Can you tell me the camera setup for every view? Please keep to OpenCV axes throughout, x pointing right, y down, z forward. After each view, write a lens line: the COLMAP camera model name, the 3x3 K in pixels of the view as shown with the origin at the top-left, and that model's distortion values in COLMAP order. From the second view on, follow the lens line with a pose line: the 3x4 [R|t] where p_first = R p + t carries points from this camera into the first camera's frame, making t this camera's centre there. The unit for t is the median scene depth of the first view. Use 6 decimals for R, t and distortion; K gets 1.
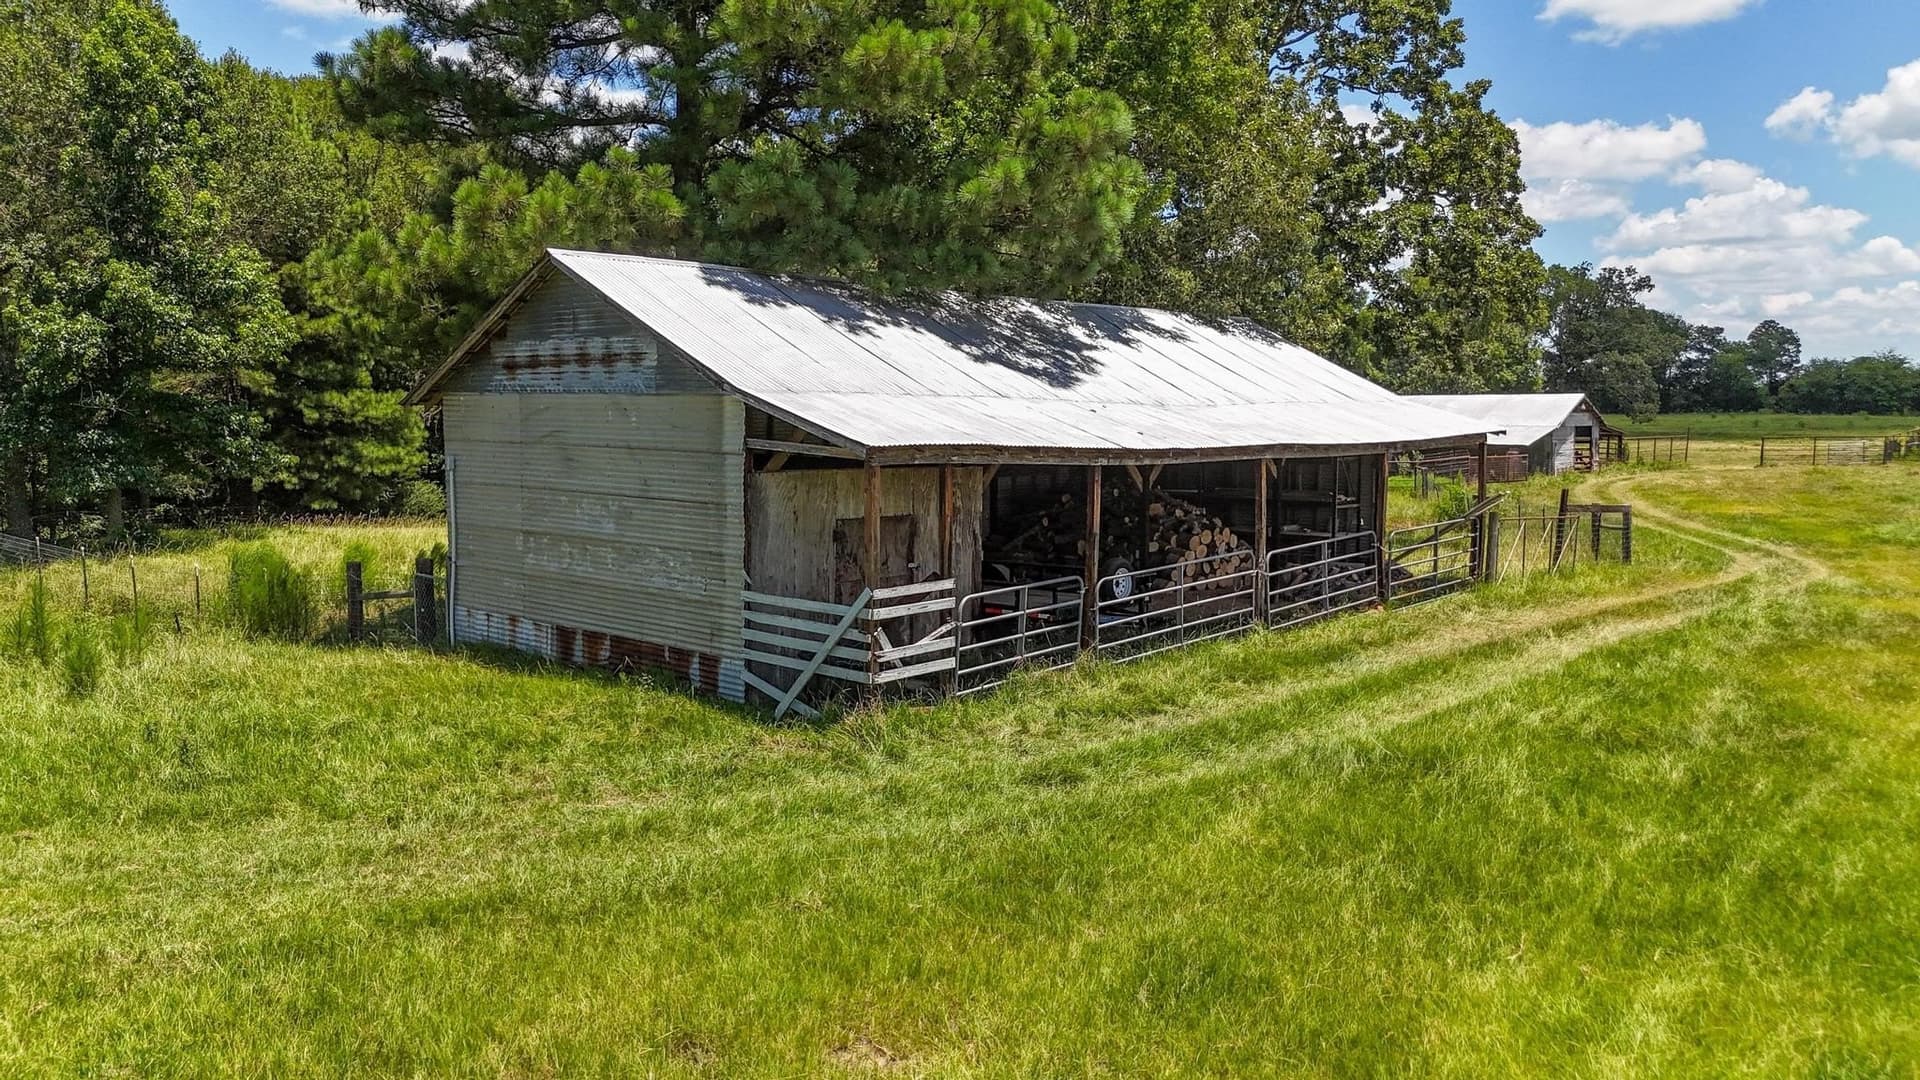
lens RADIAL K [[1414.5, 0, 969.7], [0, 1414.5, 527.8], [0, 0, 1]] dist [0.082892, -0.108037]
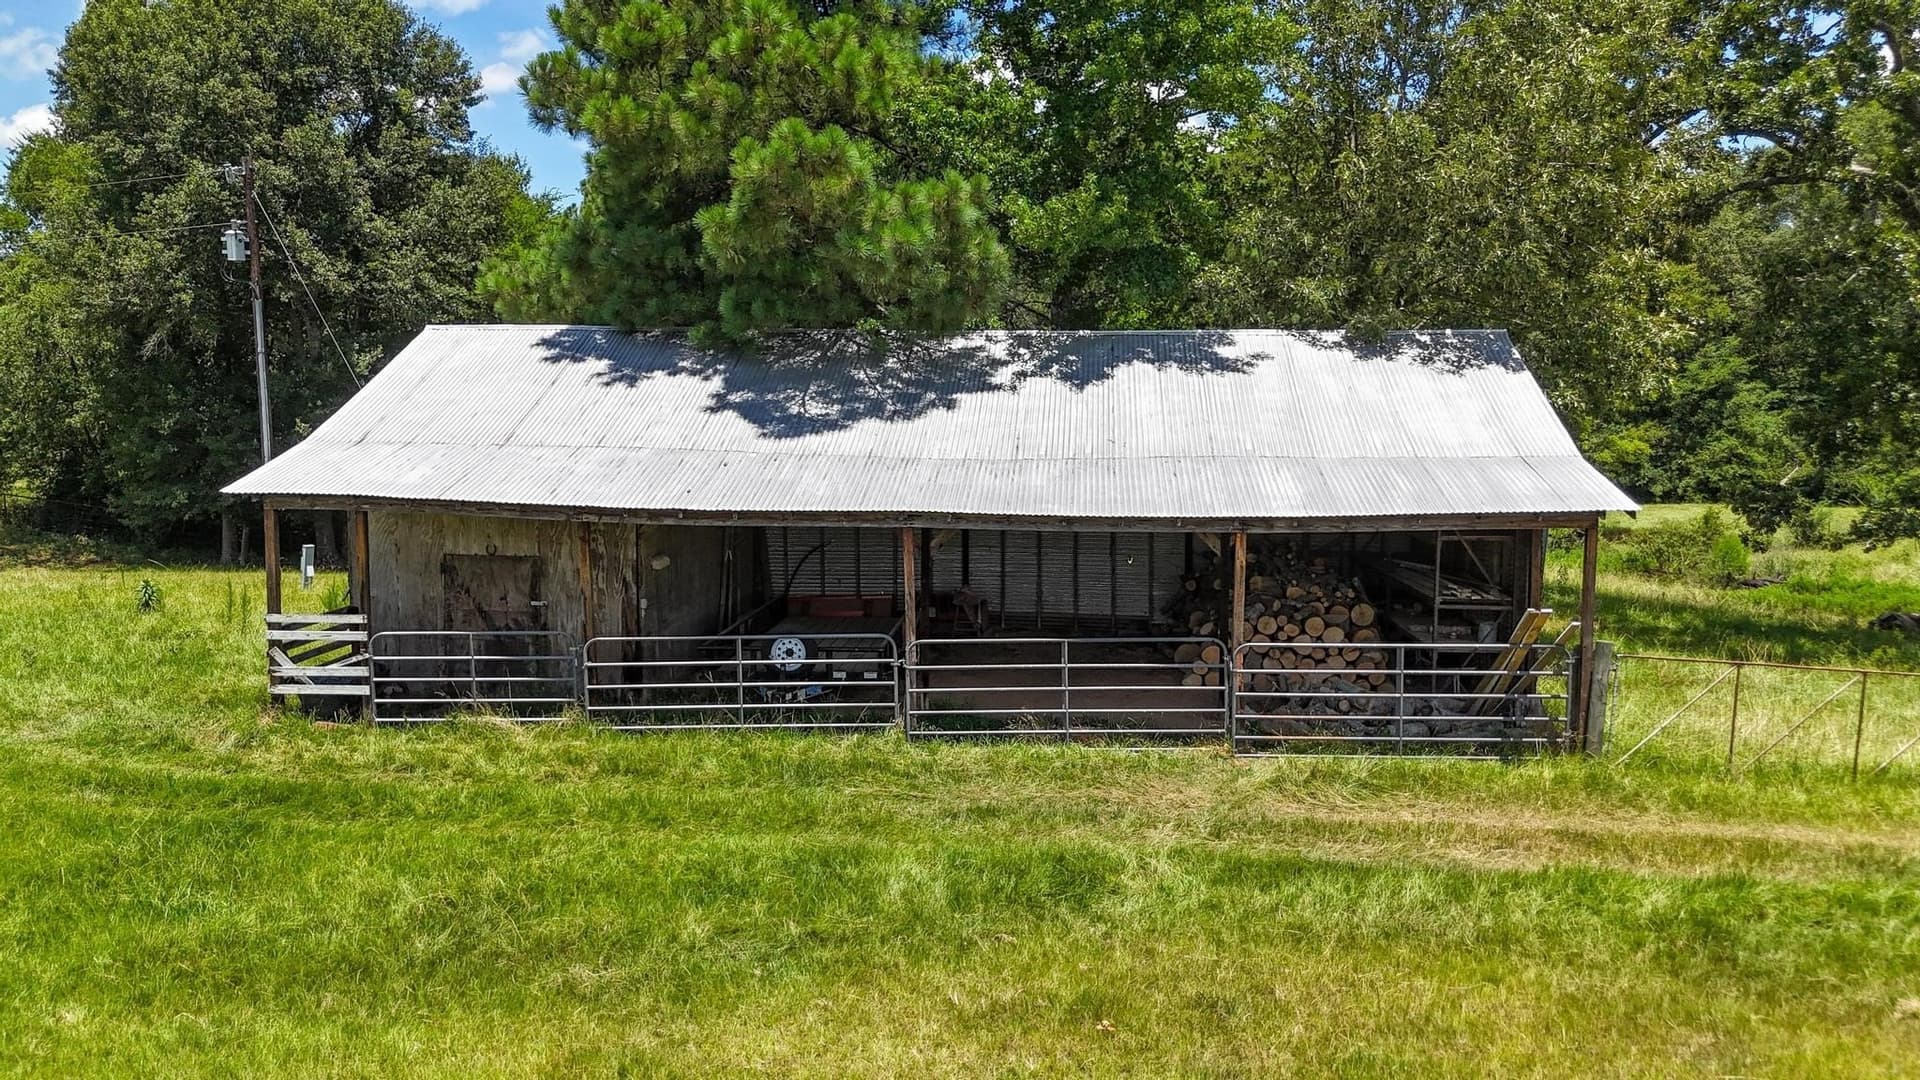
lens RADIAL K [[1414.5, 0, 969.7], [0, 1414.5, 527.8], [0, 0, 1]] dist [0.082892, -0.108037]
pose [[0.618779, 0.070278, -0.782415, 1.058321], [-0.074201, 0.996766, 0.030849, -0.093191], [0.782053, 0.038968, 0.621993, 0.615004]]
